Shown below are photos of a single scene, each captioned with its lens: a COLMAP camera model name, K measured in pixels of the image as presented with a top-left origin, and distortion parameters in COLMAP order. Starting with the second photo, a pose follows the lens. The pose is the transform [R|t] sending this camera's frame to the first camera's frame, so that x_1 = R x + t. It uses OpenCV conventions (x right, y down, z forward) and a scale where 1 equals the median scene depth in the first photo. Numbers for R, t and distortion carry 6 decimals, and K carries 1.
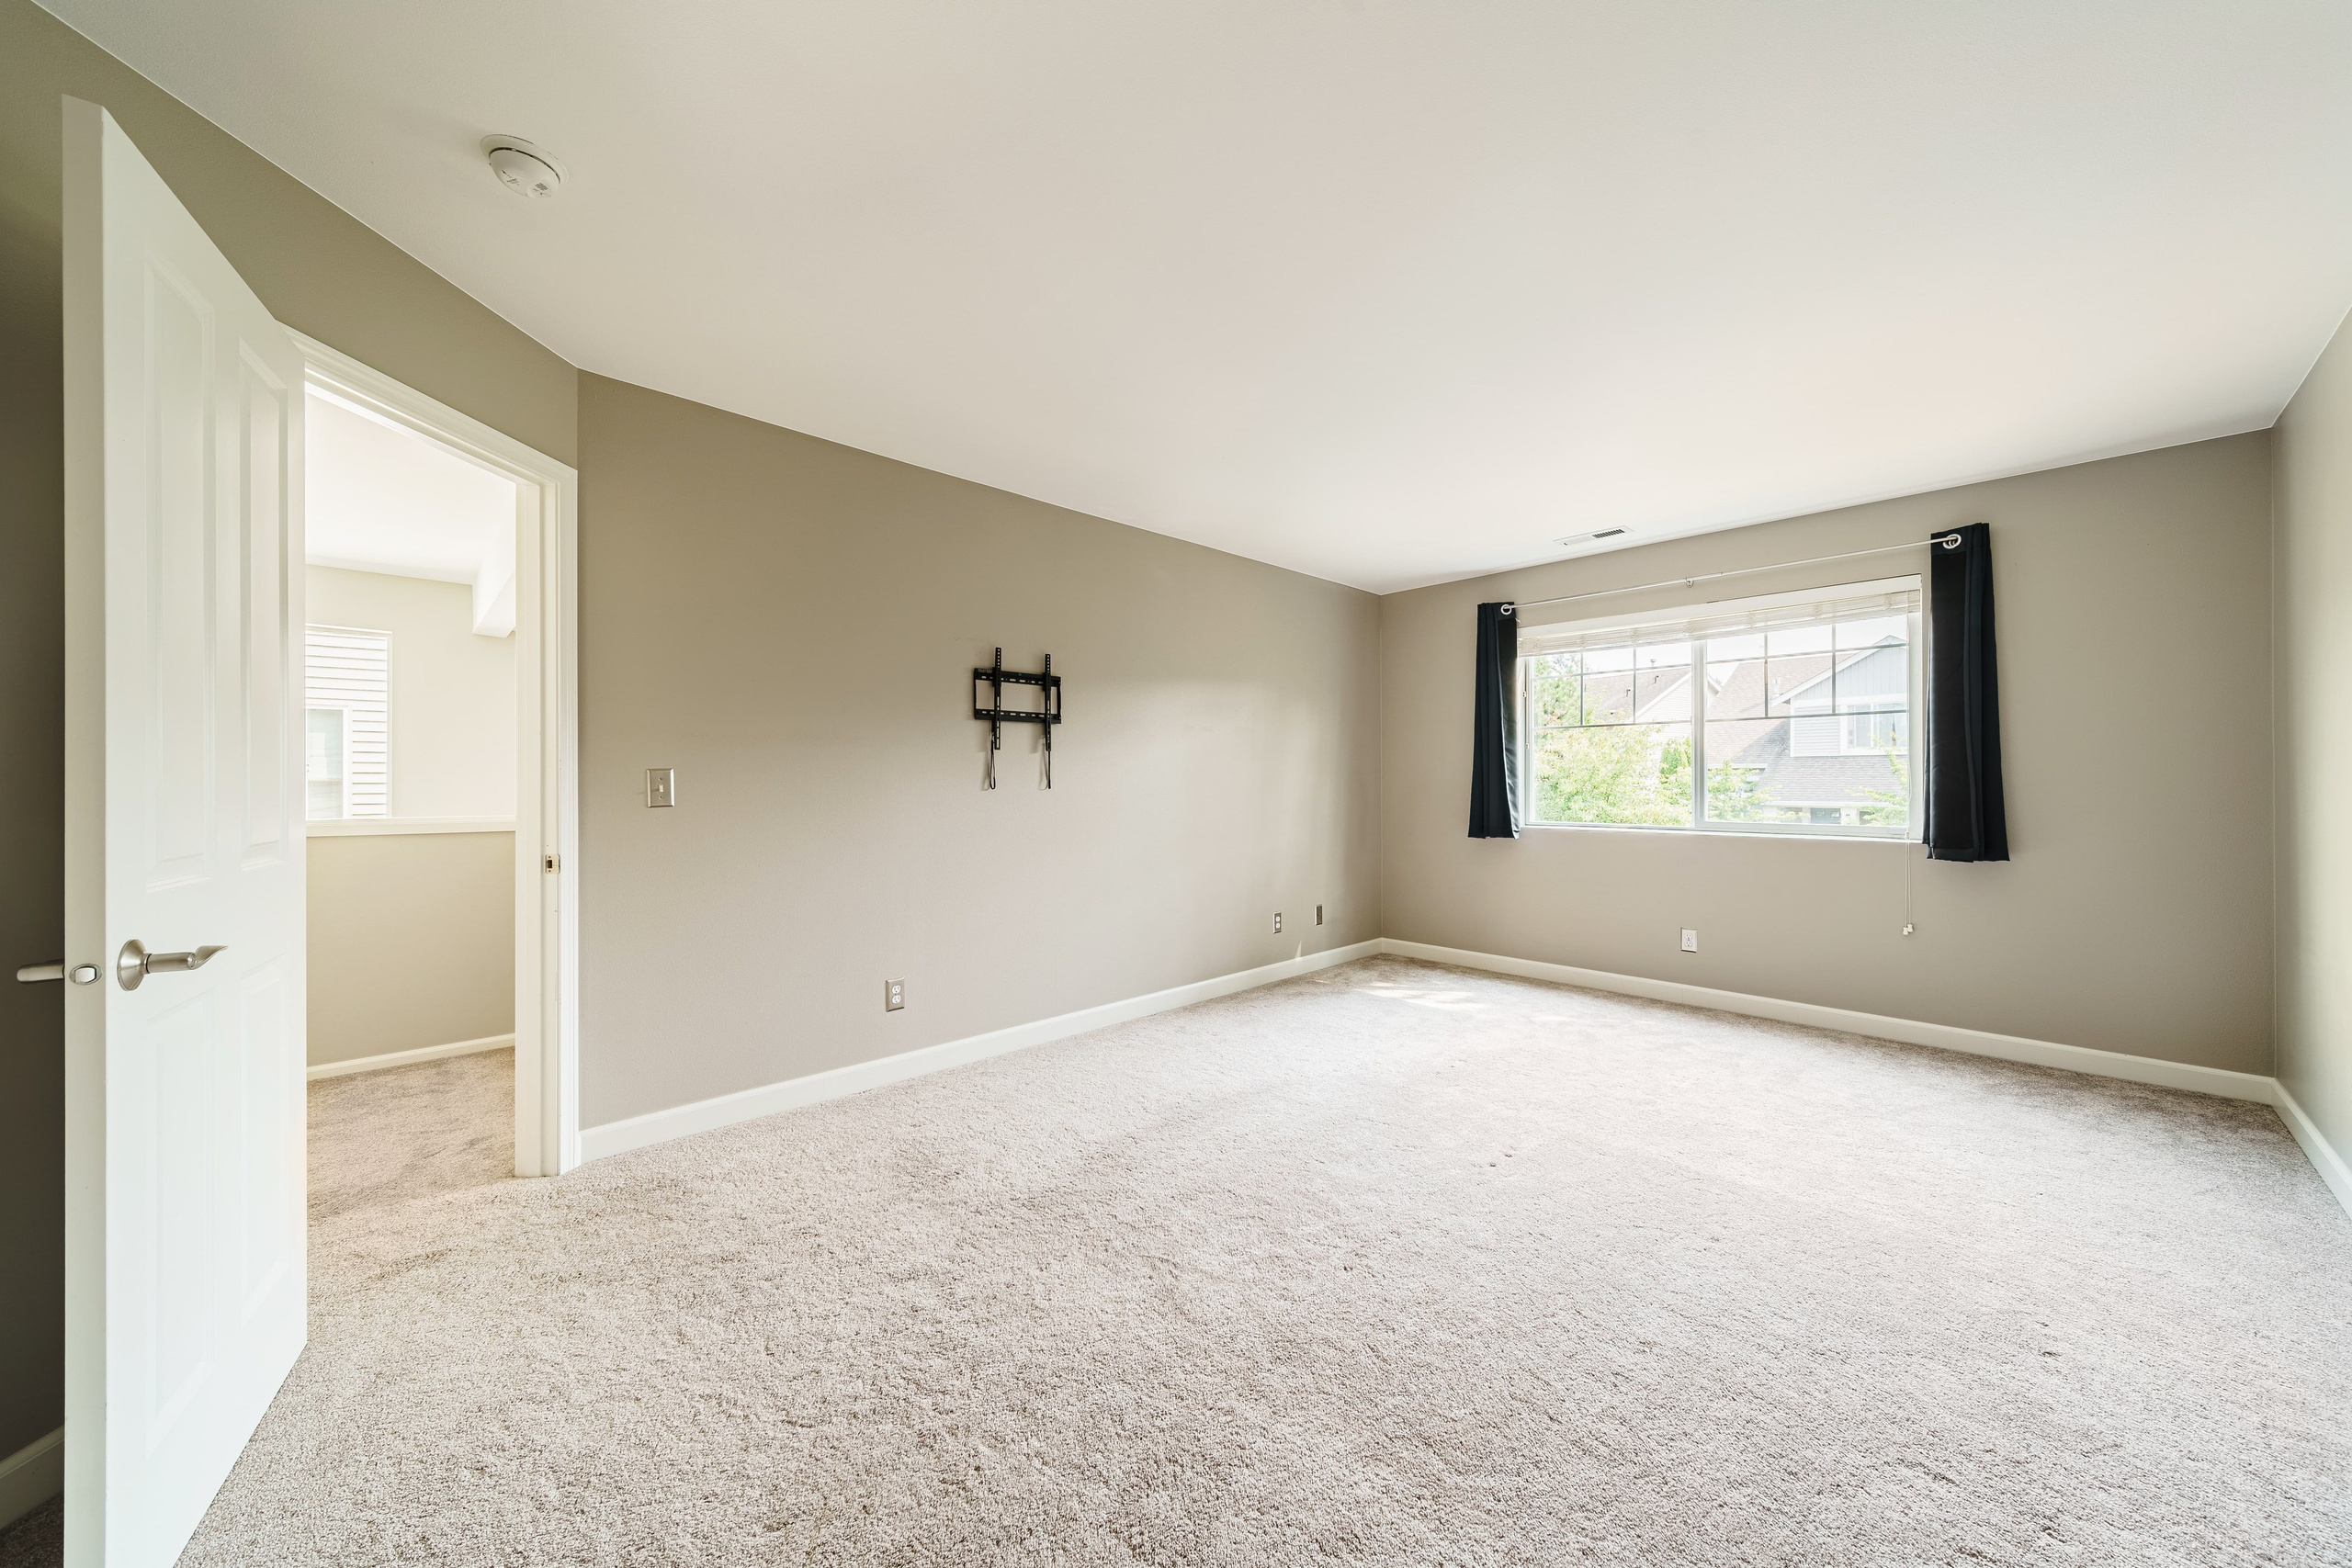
lens RADIAL K [[821.4, 0, 1201.6], [0, 821.4, 778.7], [0, 0, 1]] dist [0.003604, -0.000856]
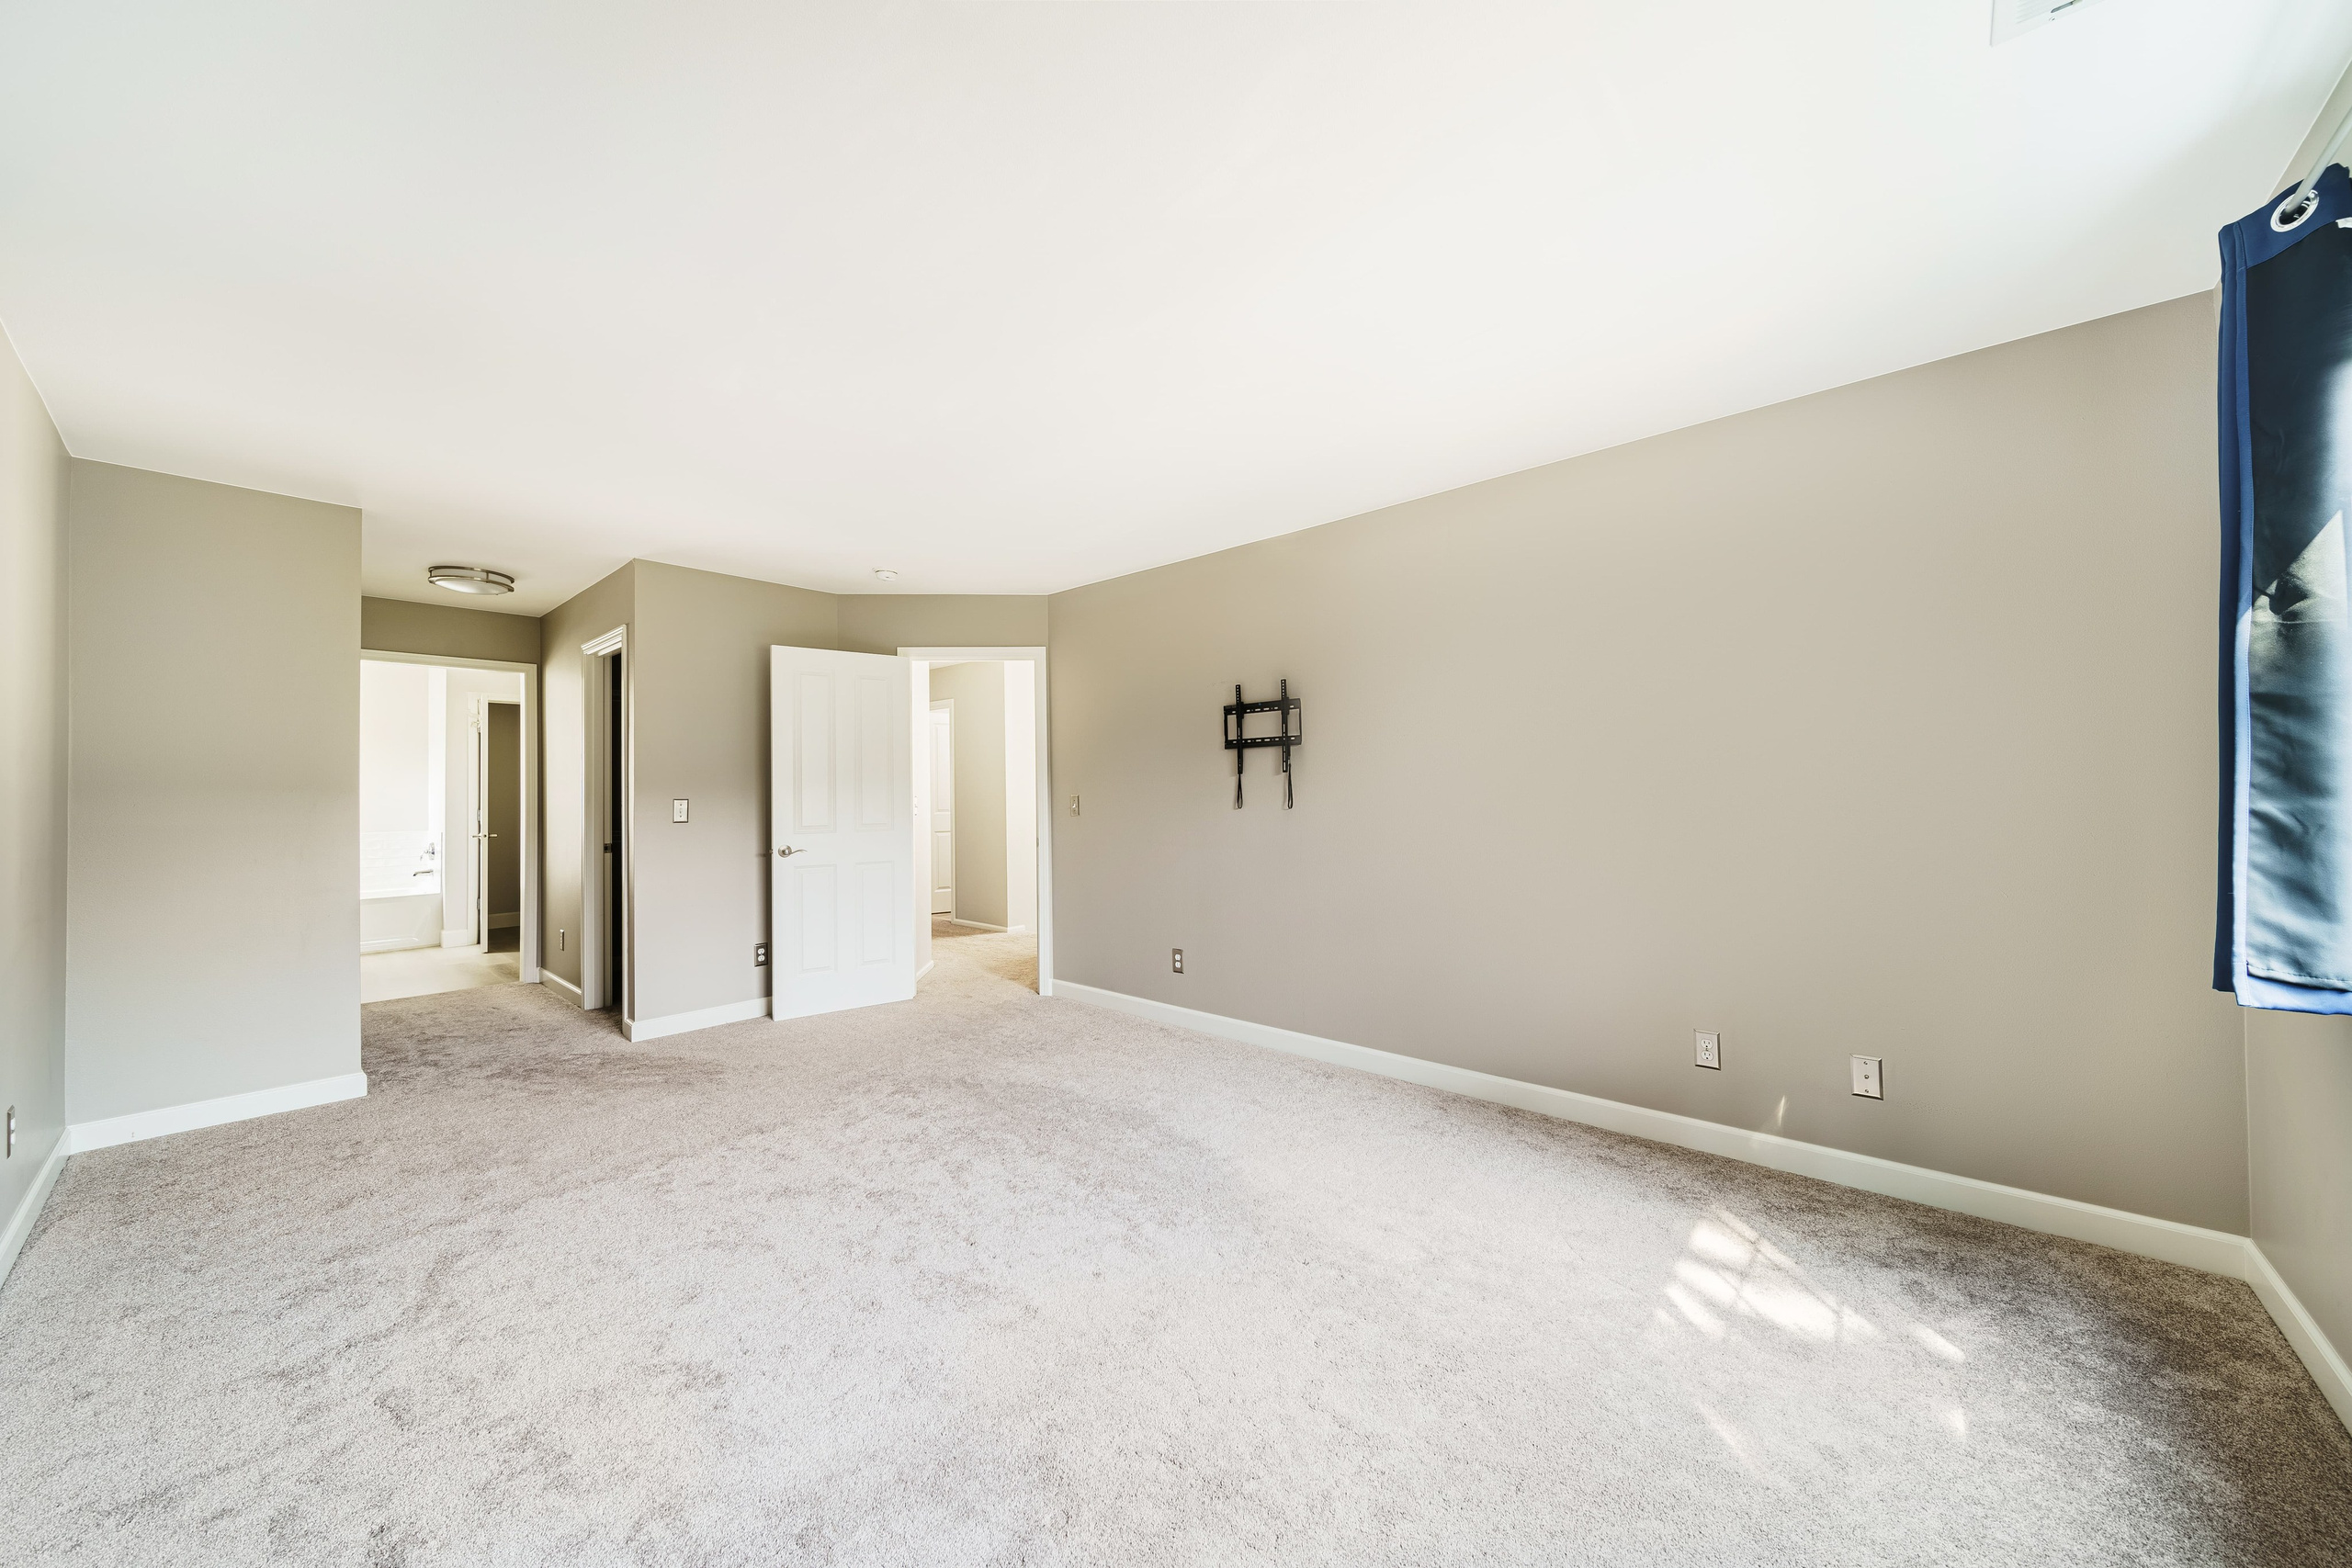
lens RADIAL K [[821.4, 0, 1177.5], [0, 821.4, 786.8], [0, 0, 1]] dist [0.003604, -0.000856]
pose [[0.064856, -0.010972, -0.997834, 0.871388], [0.014969, 0.999838, -0.010021, -0.007169], [0.997782, -0.014286, 0.065010, 0.827755]]
